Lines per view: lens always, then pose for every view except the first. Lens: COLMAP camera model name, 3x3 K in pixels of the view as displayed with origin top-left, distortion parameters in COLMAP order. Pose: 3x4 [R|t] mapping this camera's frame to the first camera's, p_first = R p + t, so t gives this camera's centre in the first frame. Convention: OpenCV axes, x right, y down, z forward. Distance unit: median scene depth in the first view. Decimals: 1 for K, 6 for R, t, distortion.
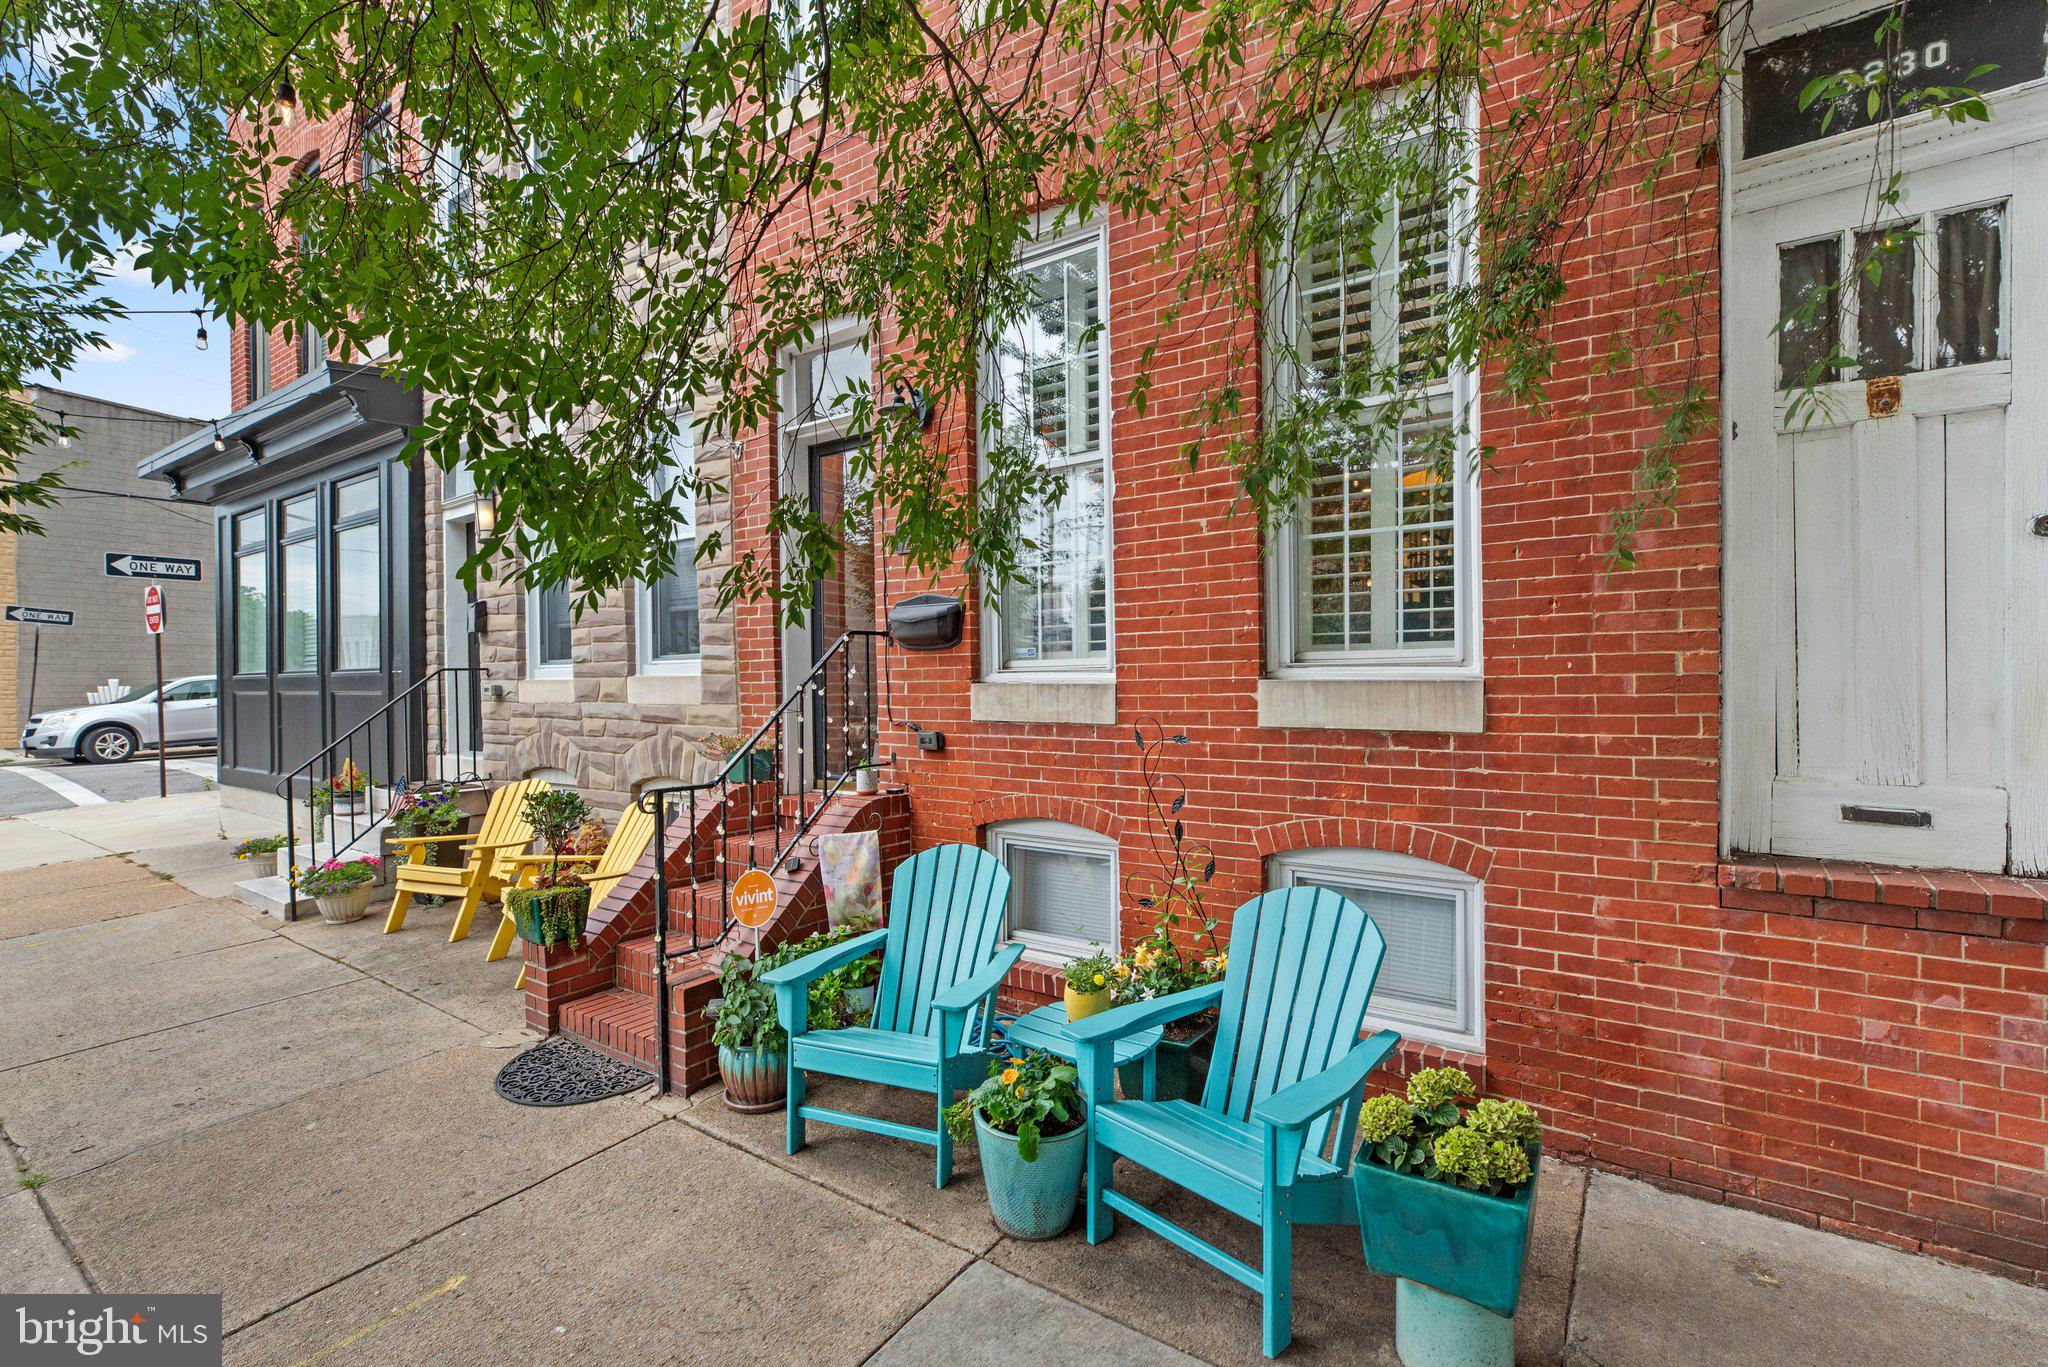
lens RADIAL K [[914.9, 0, 1015.0], [0, 914.9, 688.2], [0, 0, 1]] dist [0.004095, -0.002085]
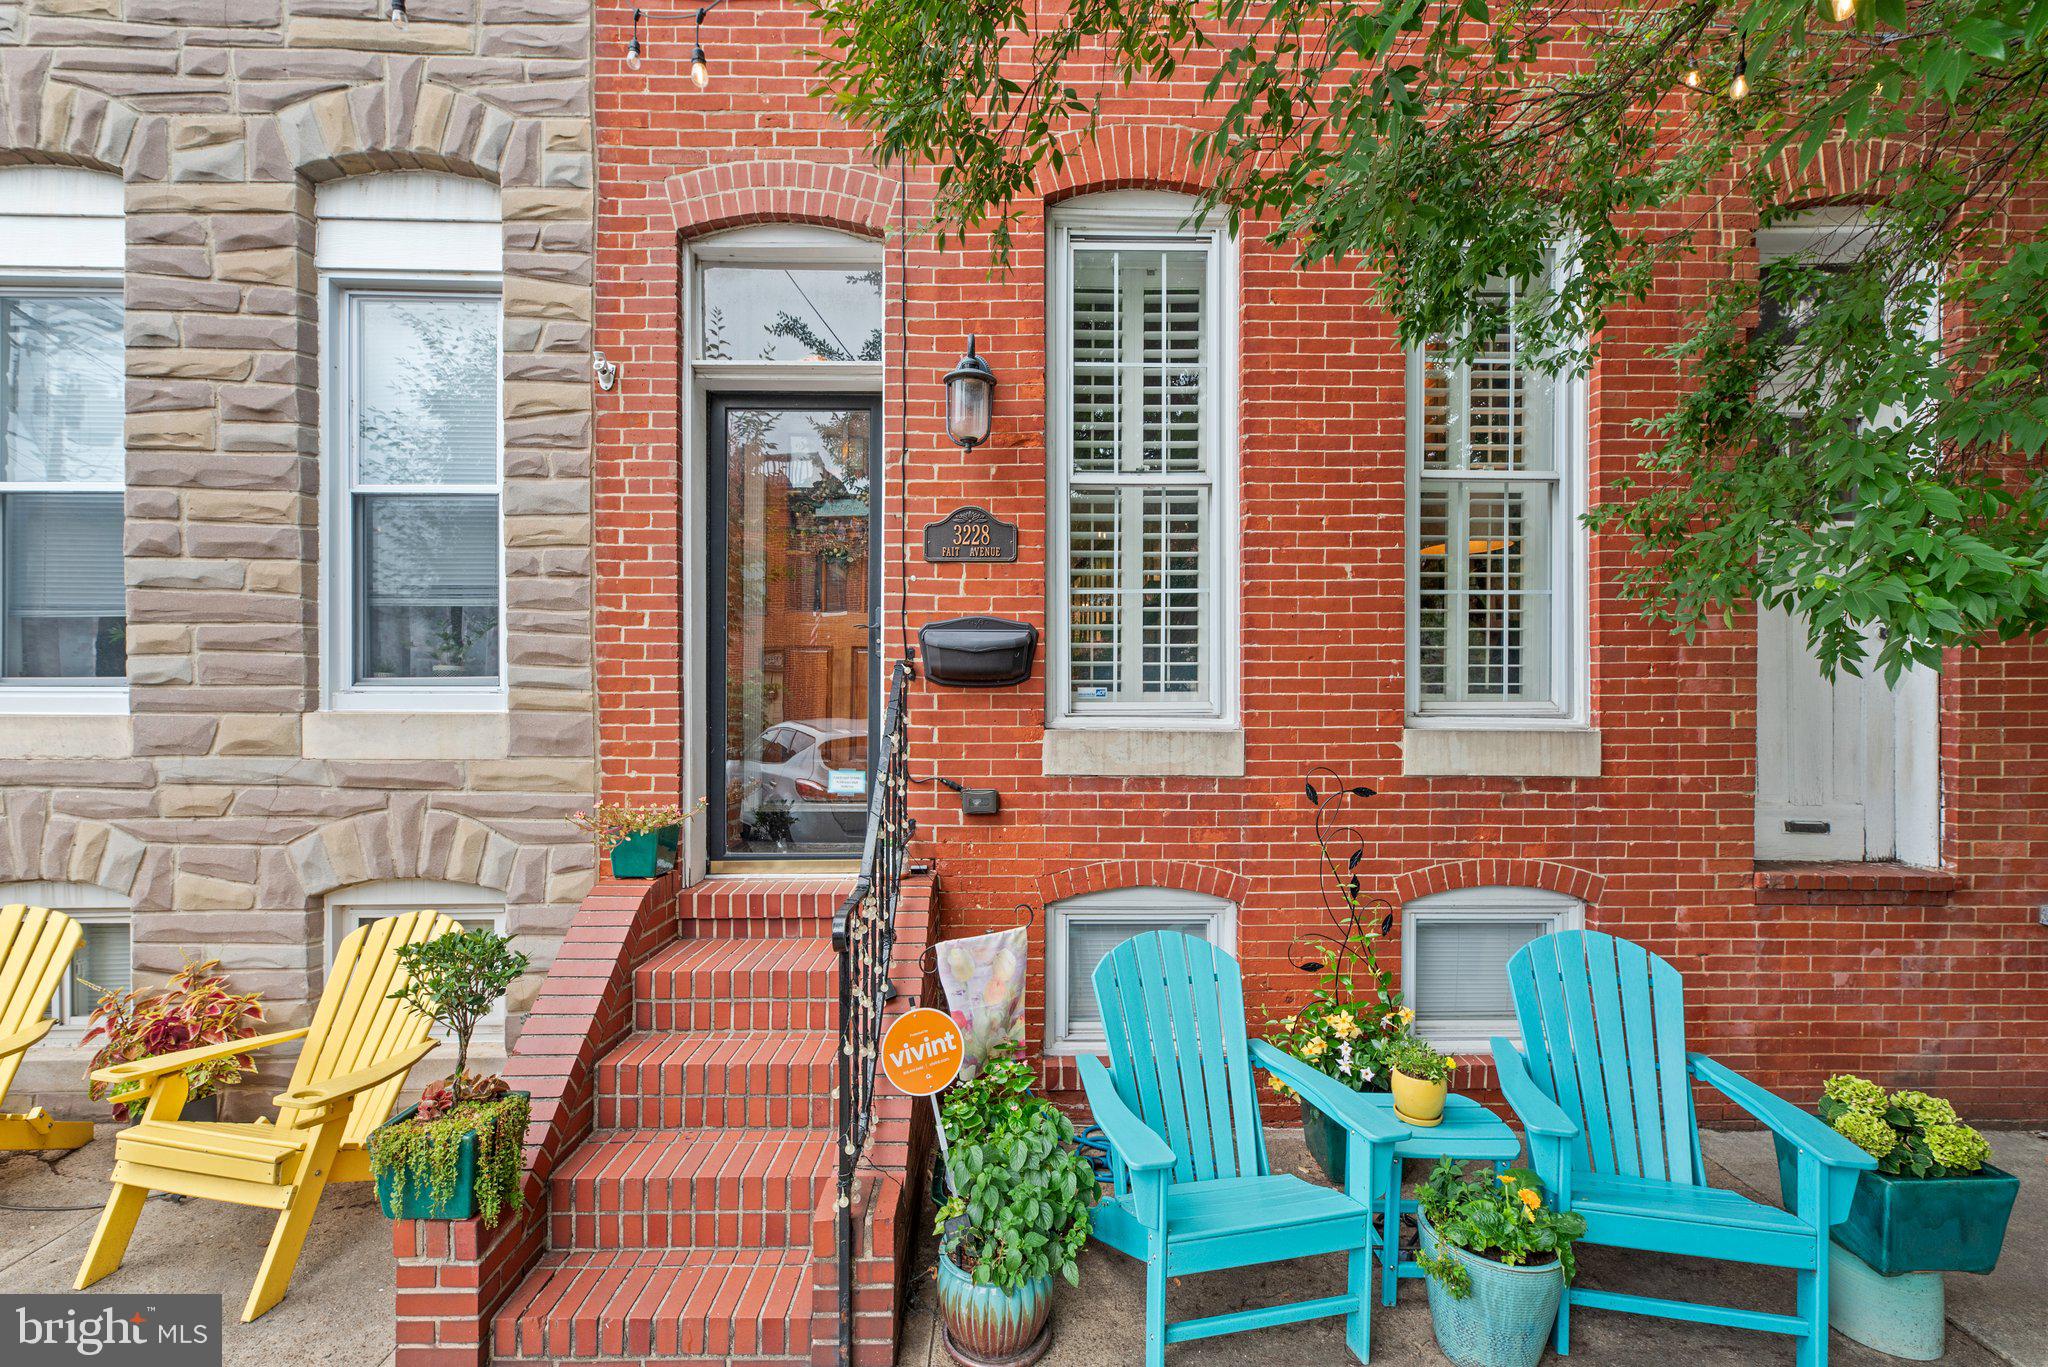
lens RADIAL K [[914.9, 0, 1037.5], [0, 914.9, 705.6], [0, 0, 1]] dist [0.004095, -0.002085]
pose [[0.807769, 0.011097, 0.589394, -0.661646], [-0.004952, 0.999915, -0.012039, -0.020956], [-0.589478, 0.006806, 0.807756, 0.421406]]
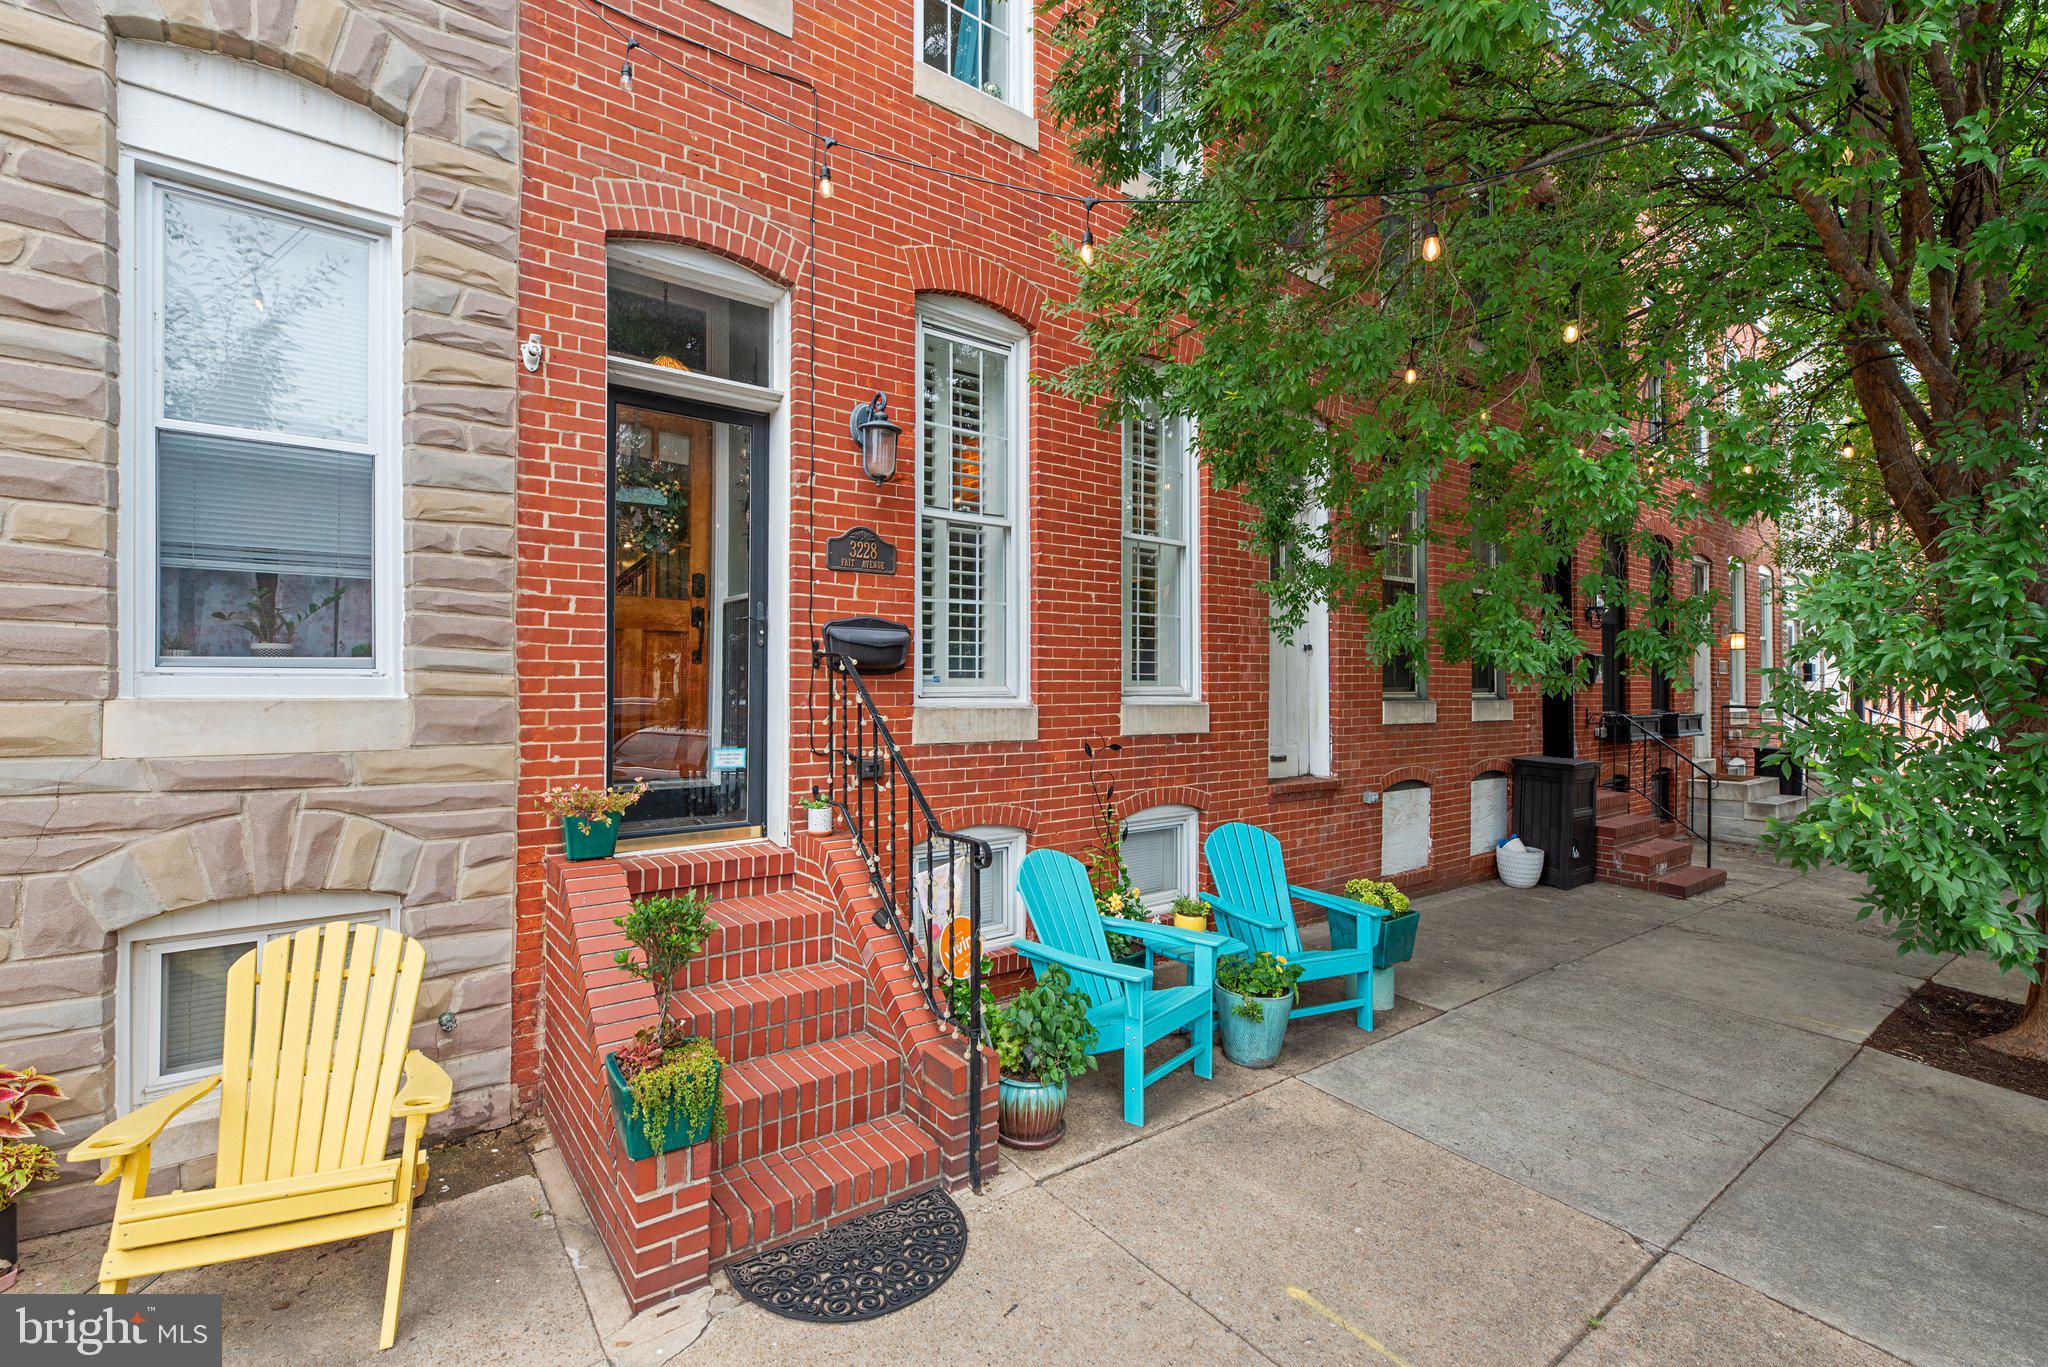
lens RADIAL K [[914.9, 0, 1018.2], [0, 914.9, 672.6], [0, 0, 1]] dist [0.004095, -0.002085]
pose [[0.296603, 0.025354, 0.954664, -1.239249], [0.003078, 0.999617, -0.027504, -0.021138], [-0.954996, 0.011096, 0.296411, 0.714779]]
